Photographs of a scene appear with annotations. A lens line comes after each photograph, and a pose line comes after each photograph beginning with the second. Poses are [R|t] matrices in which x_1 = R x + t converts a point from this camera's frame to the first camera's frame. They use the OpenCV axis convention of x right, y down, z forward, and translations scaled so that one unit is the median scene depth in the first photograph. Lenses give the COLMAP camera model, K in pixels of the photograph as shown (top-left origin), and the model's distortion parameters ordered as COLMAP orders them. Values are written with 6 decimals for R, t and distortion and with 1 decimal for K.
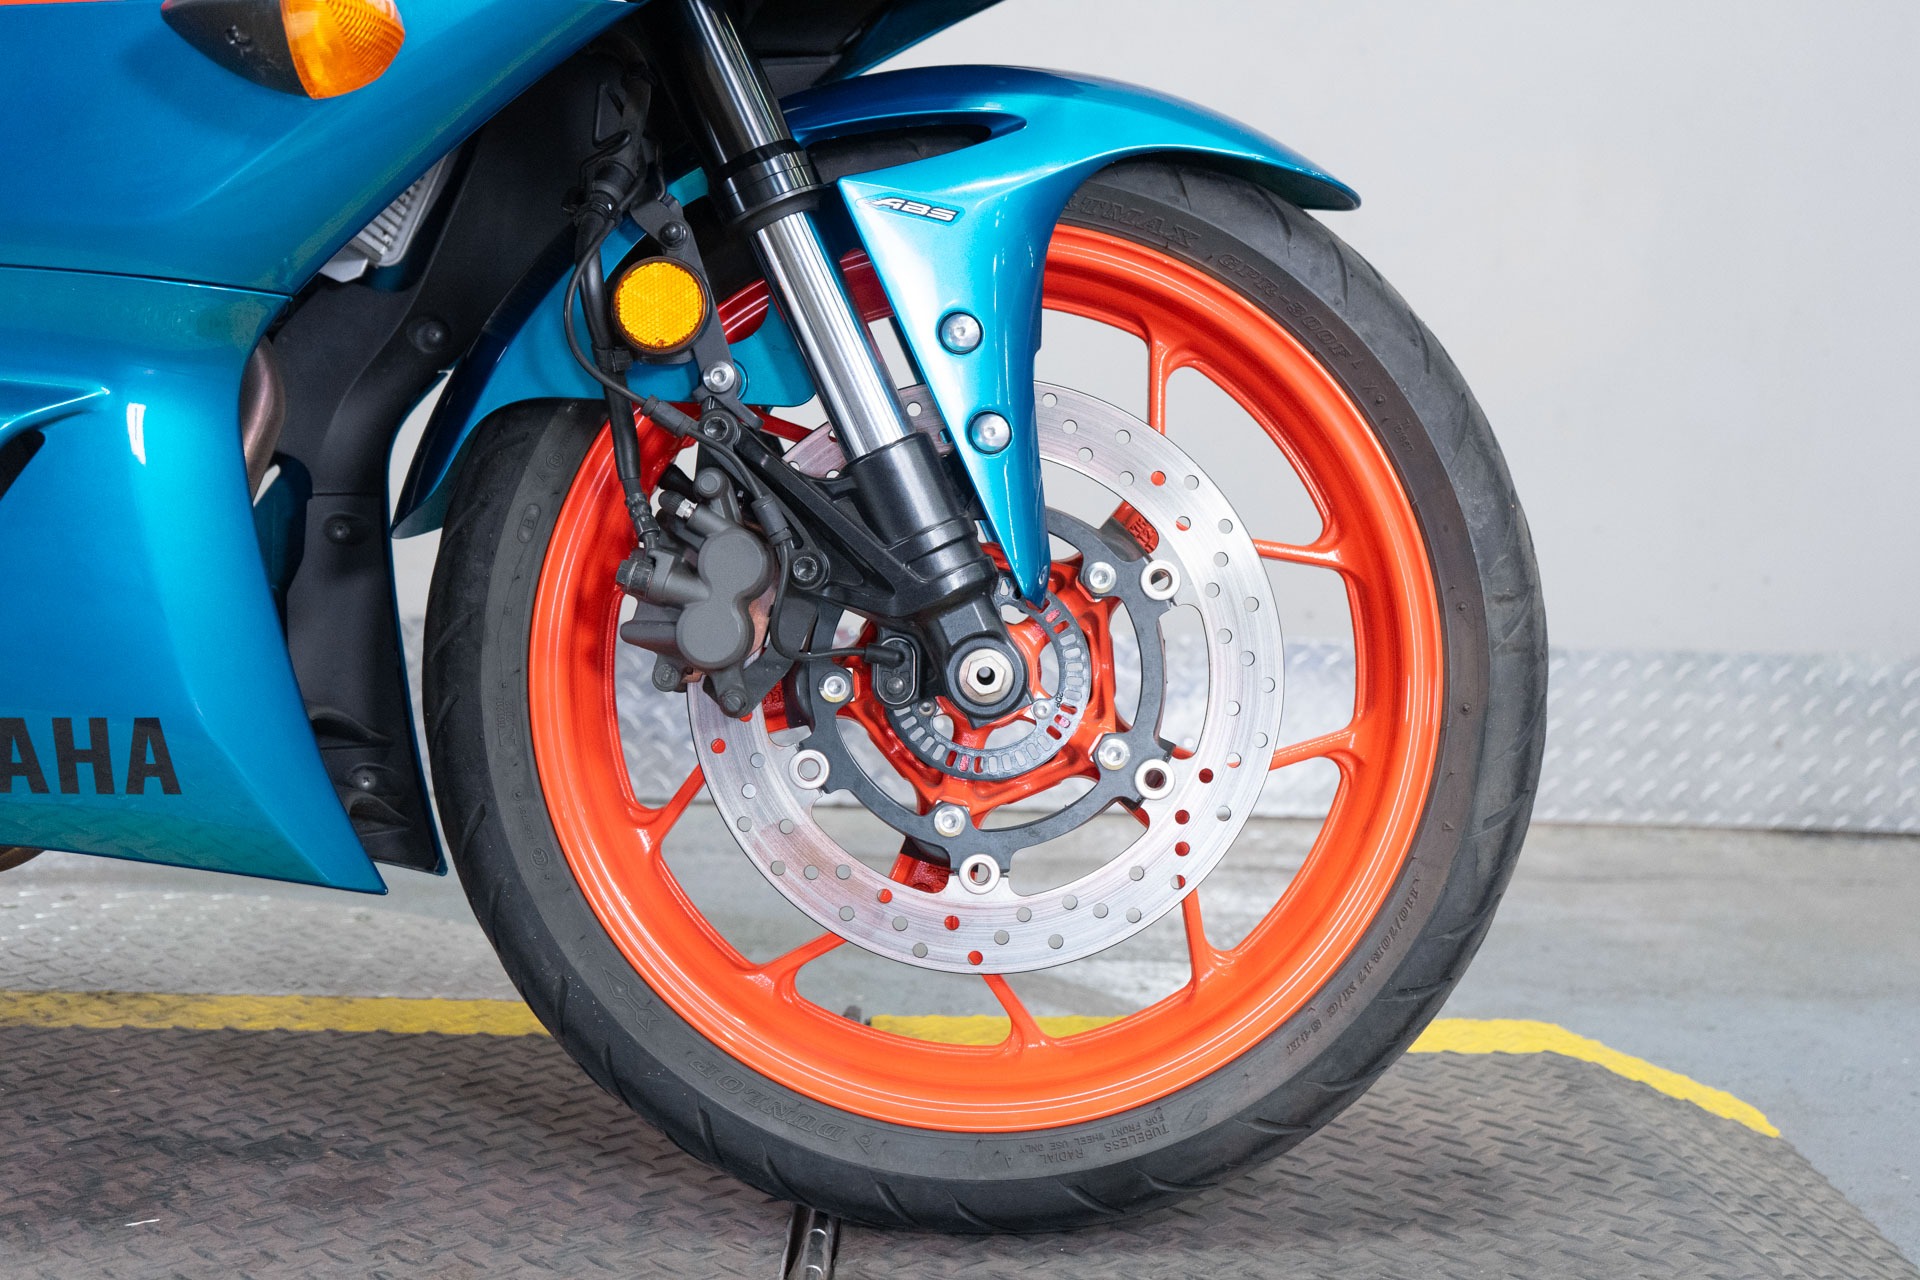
lens RADIAL K [[2533.2, 0, 960.0], [0, 2533.2, 640.0], [0, 0, 1]] dist [0.020848, 0.018297]
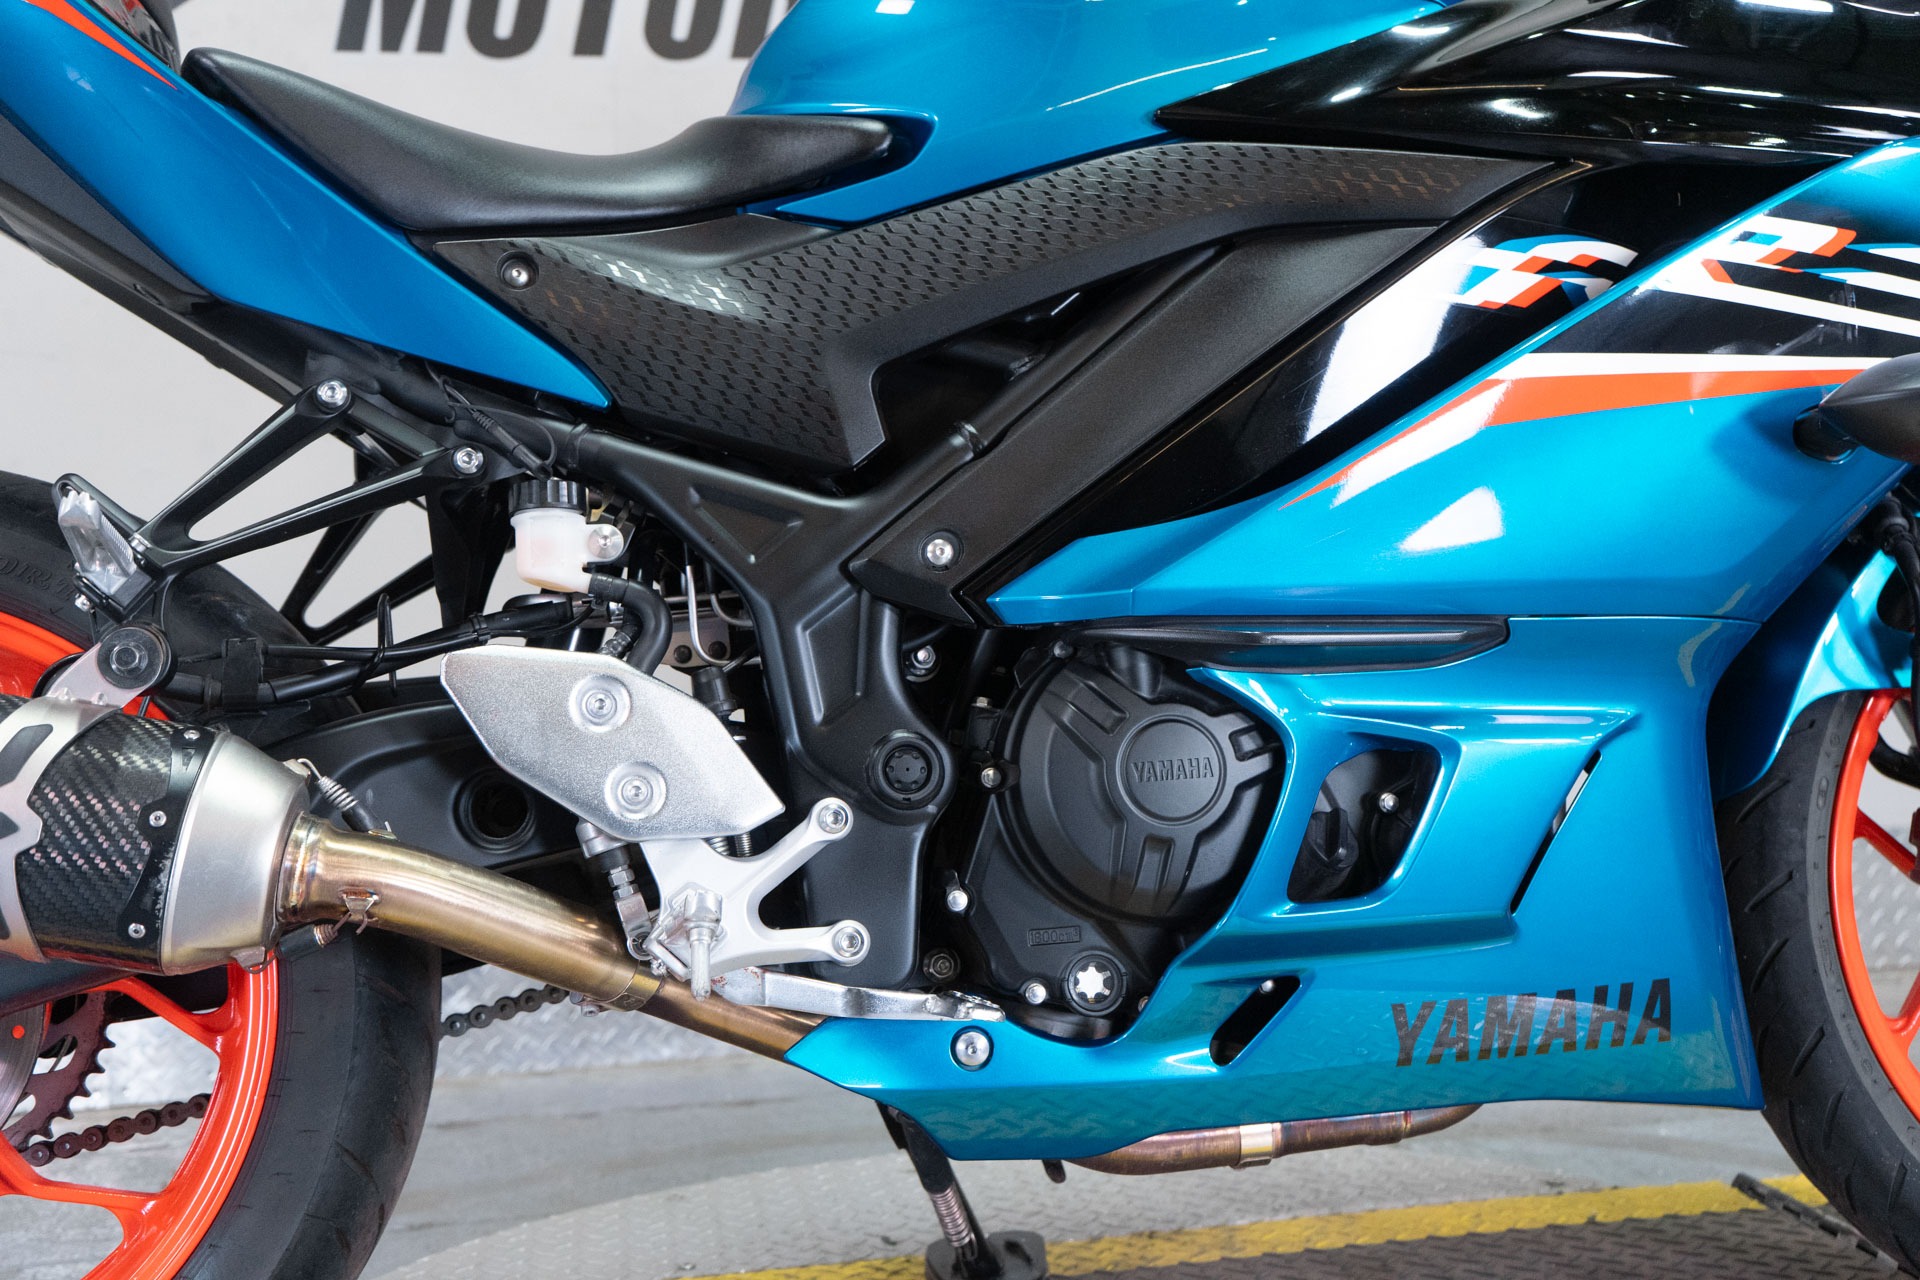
lens RADIAL K [[2139.5, 0, 960.0], [0, 2139.5, 640.0], [0, 0, 1]] dist [0.018929, -0.007500]
pose [[0.983431, -0.072557, 0.166132, -0.751625], [0.089791, 0.991059, -0.098688, -0.054743], [-0.157486, 0.111970, 0.981153, 0.031782]]
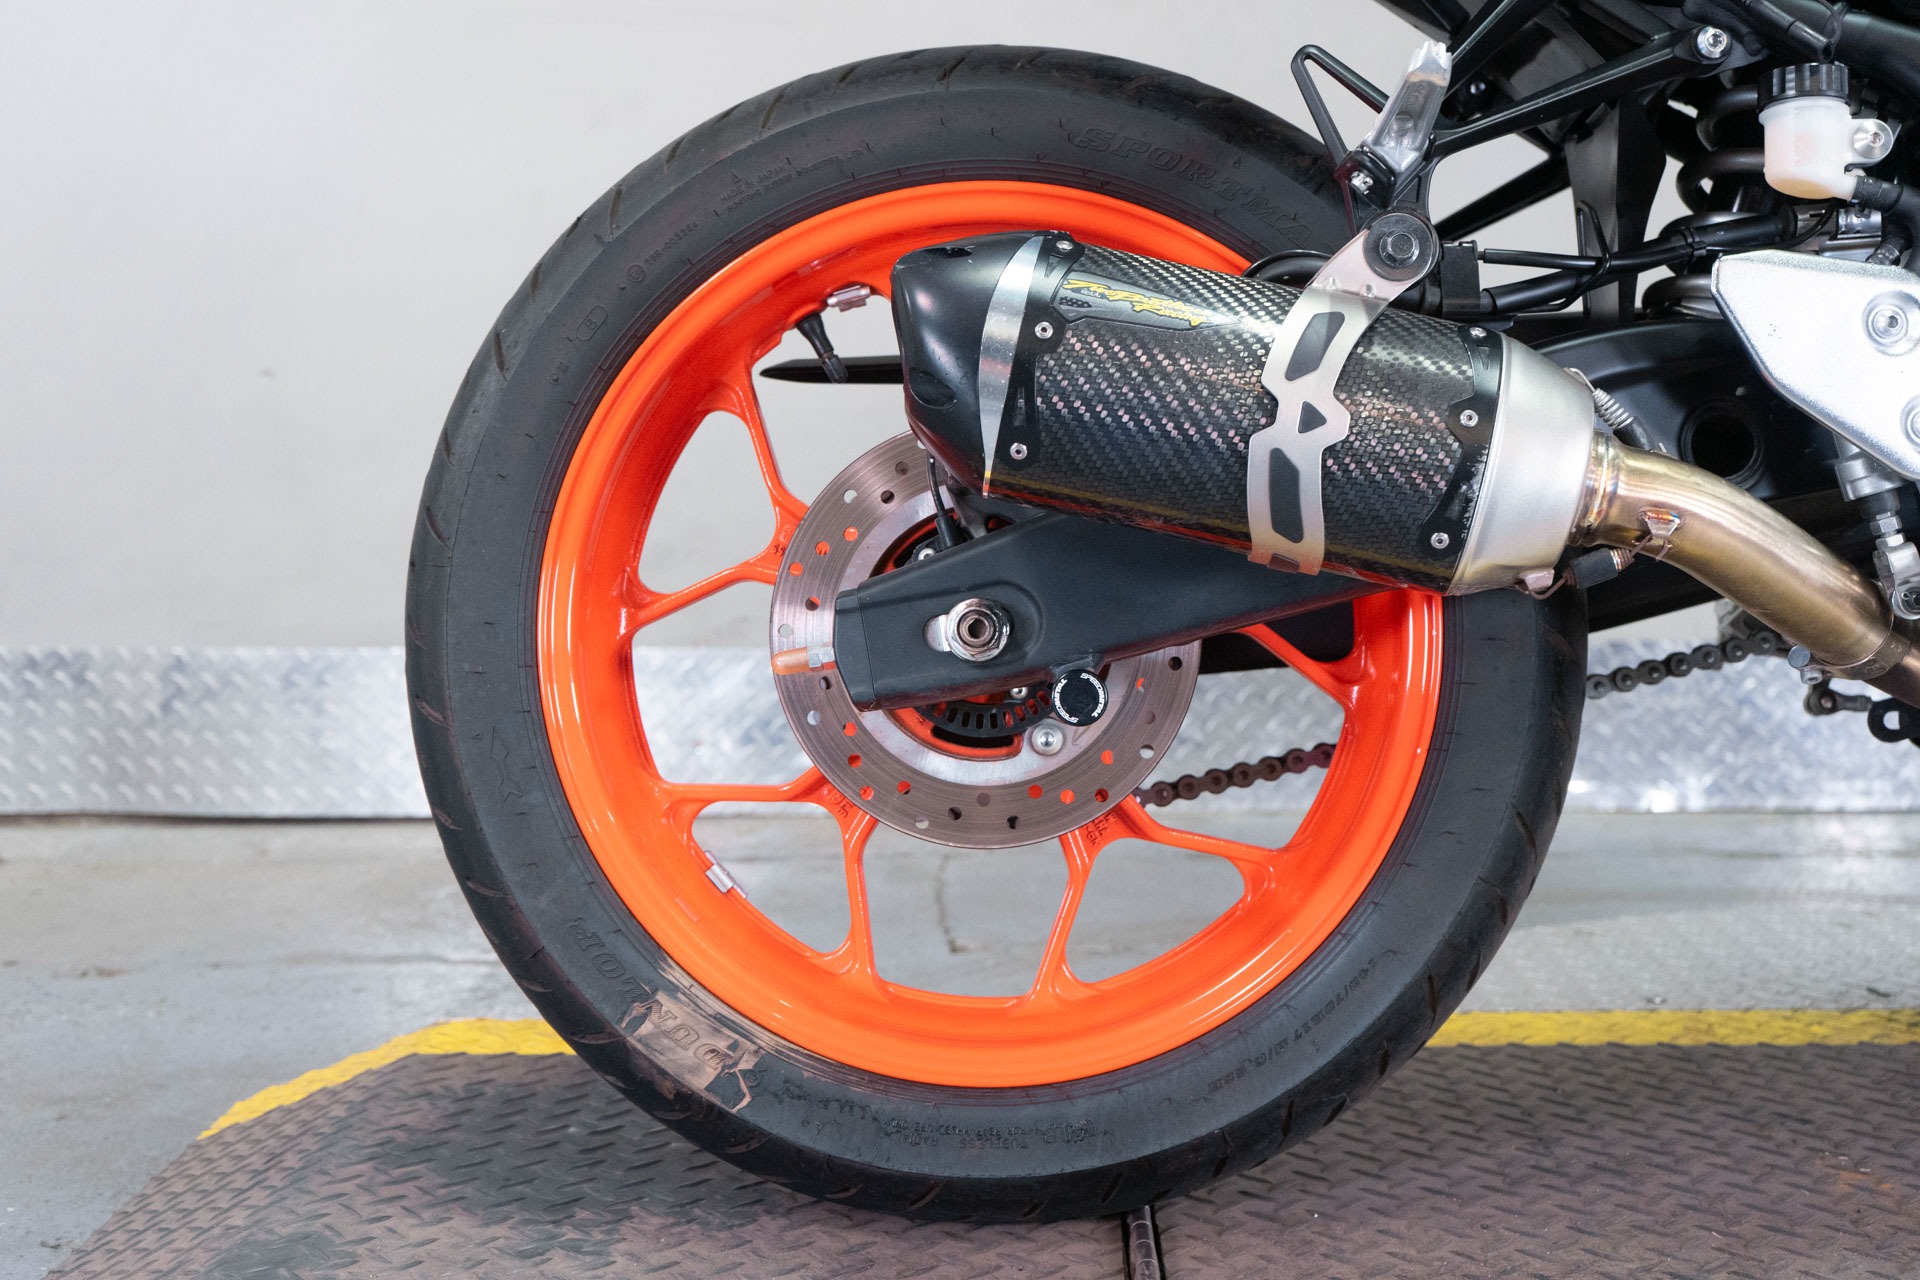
lens RADIAL K [[2311.6, 0, 960.0], [0, 2311.6, 640.0], [0, 0, 1]] dist [0.017589, 0.034906]
pose [[0.999062, -0.035204, -0.025231, -1.065524], [0.034867, 0.999298, -0.013678, -0.015890], [0.025694, 0.012785, 0.999588, 0.084910]]
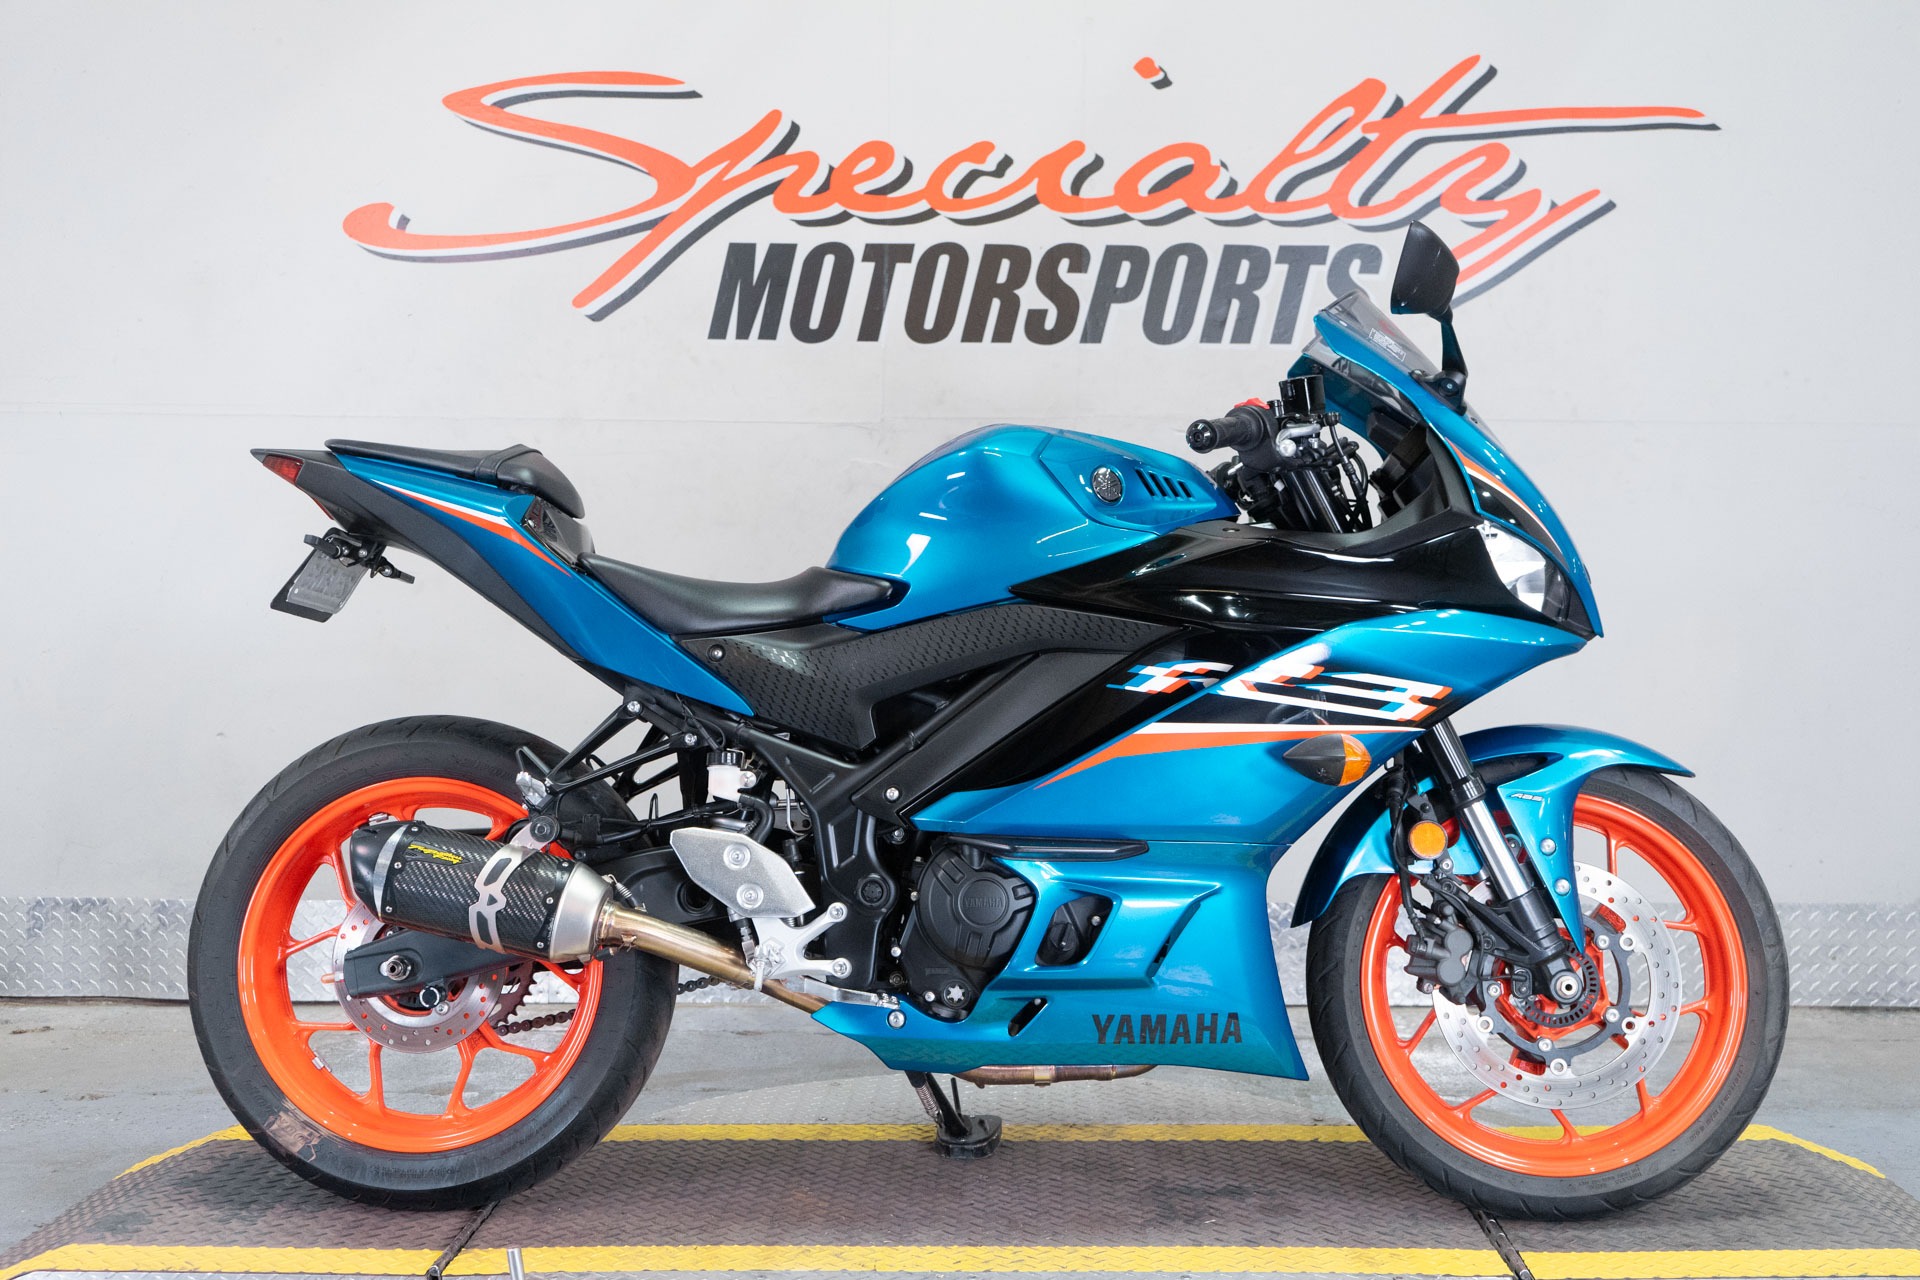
lens RADIAL K [[2106.5, 0, 960.0], [0, 2106.5, 640.0], [0, 0, 1]] dist [0.008677, 0.038483]
pose [[0.998818, -0.030865, -0.037552, -0.466885], [0.027708, 0.996259, -0.081861, -0.161904], [0.039938, 0.080723, 0.995936, -1.040510]]
